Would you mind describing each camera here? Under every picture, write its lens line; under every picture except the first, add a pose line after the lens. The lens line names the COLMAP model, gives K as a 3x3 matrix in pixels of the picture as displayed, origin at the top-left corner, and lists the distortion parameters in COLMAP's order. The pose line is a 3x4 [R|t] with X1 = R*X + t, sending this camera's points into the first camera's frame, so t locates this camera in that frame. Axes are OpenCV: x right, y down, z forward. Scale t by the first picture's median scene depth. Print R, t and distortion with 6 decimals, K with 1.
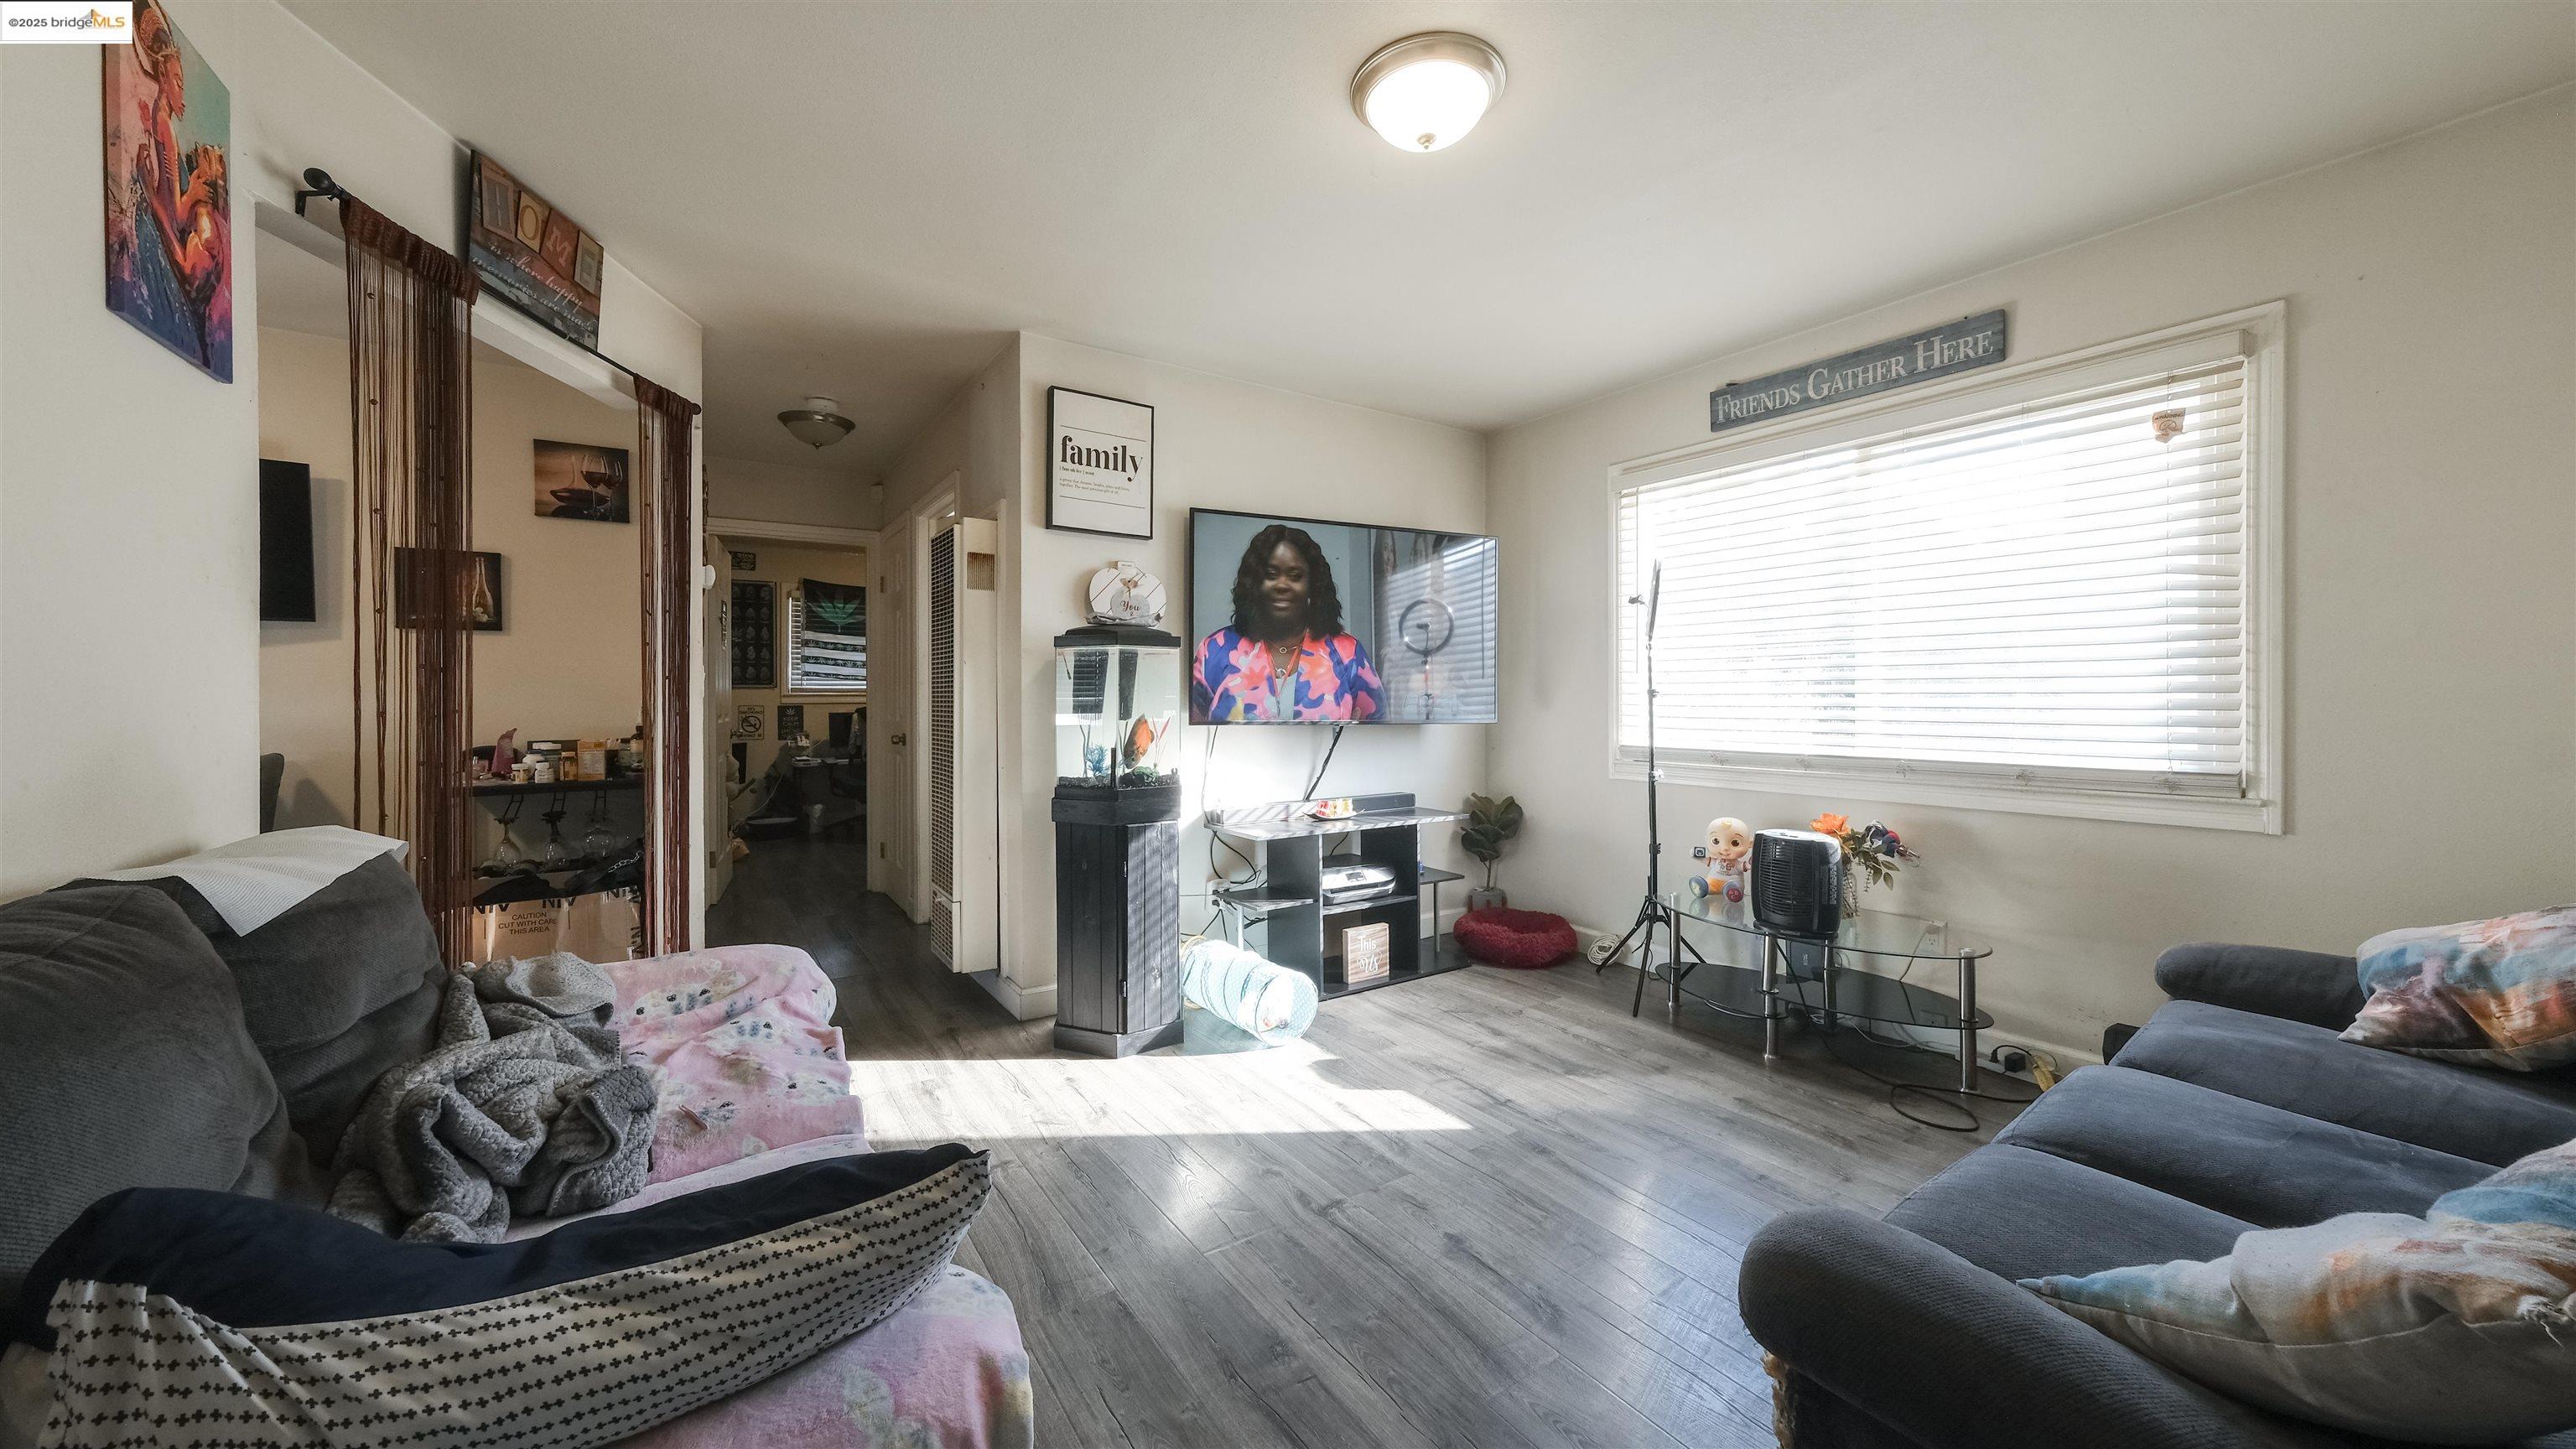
lens RADIAL K [[874.9, 0, 1274.5], [0, 874.9, 704.9], [0, 0, 1]] dist [-0.002333, -0.000155]
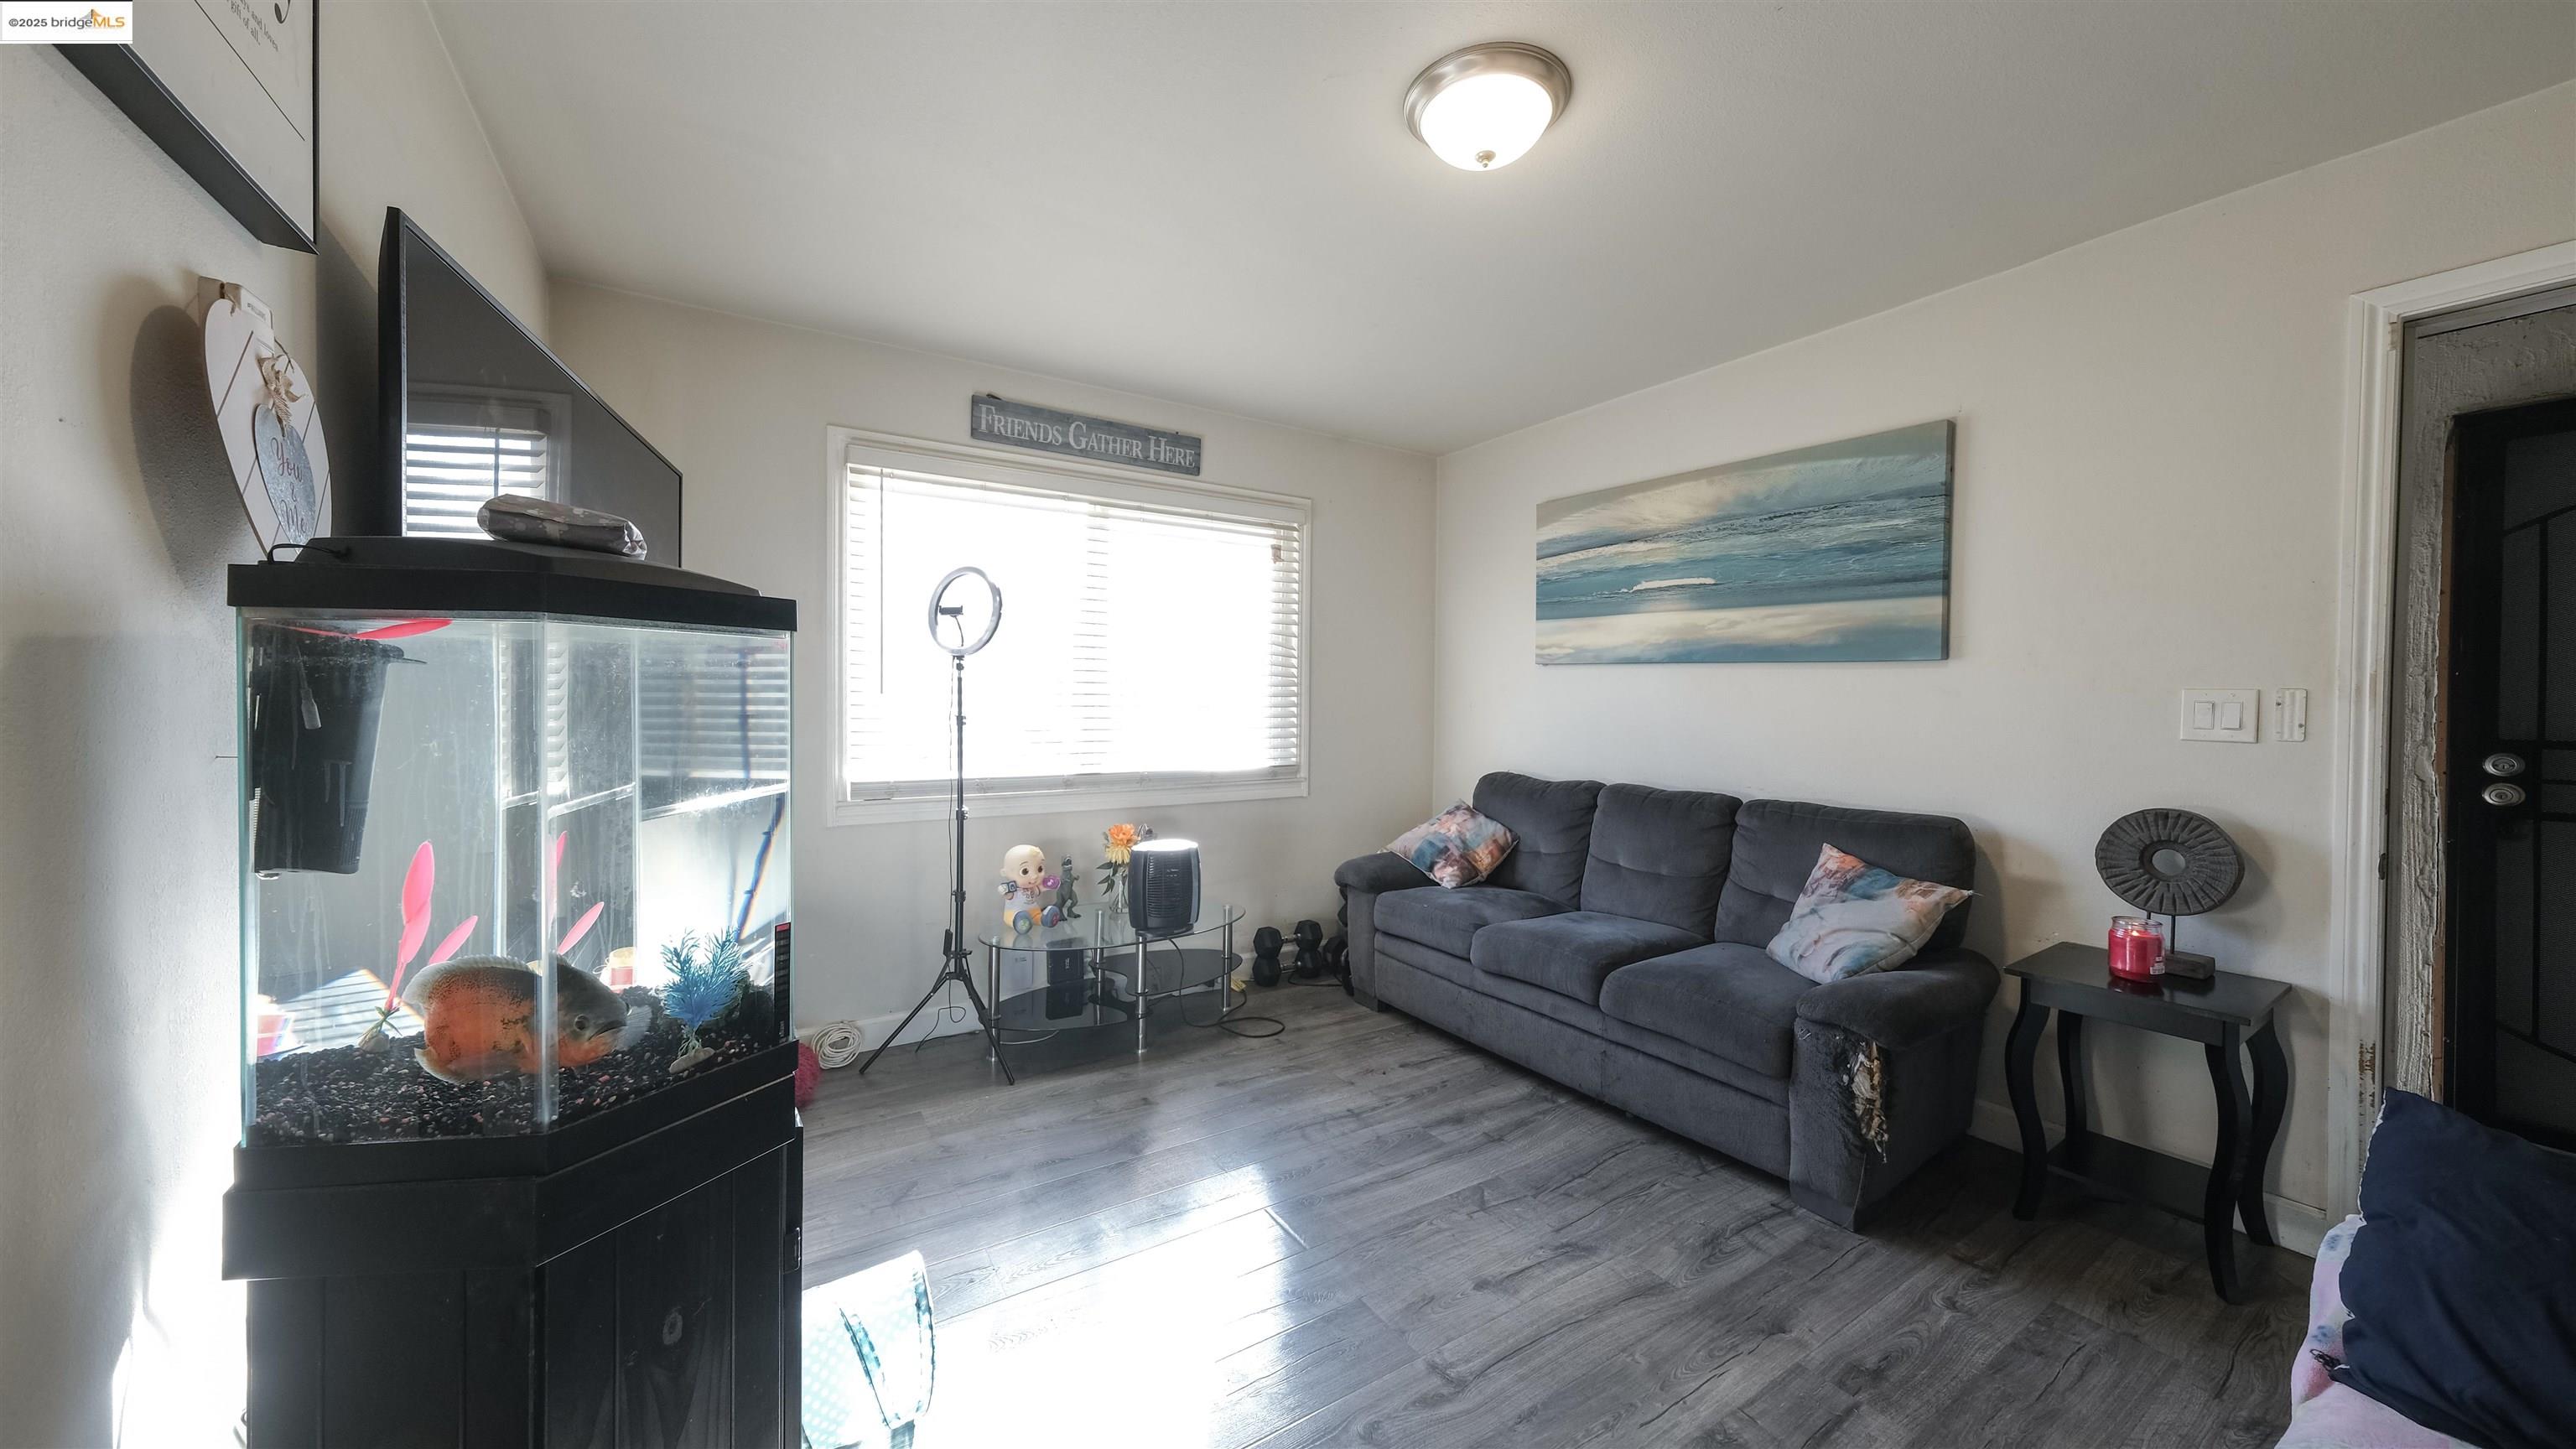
lens RADIAL K [[874.9, 0, 1278.3], [0, 874.9, 715.5], [0, 0, 1]] dist [-0.002333, -0.000155]
pose [[0.044405, -0.012714, 0.998933, -0.499360], [0.004898, 0.999910, 0.012509, -0.030730], [-0.999002, 0.004337, 0.044463, 0.752066]]
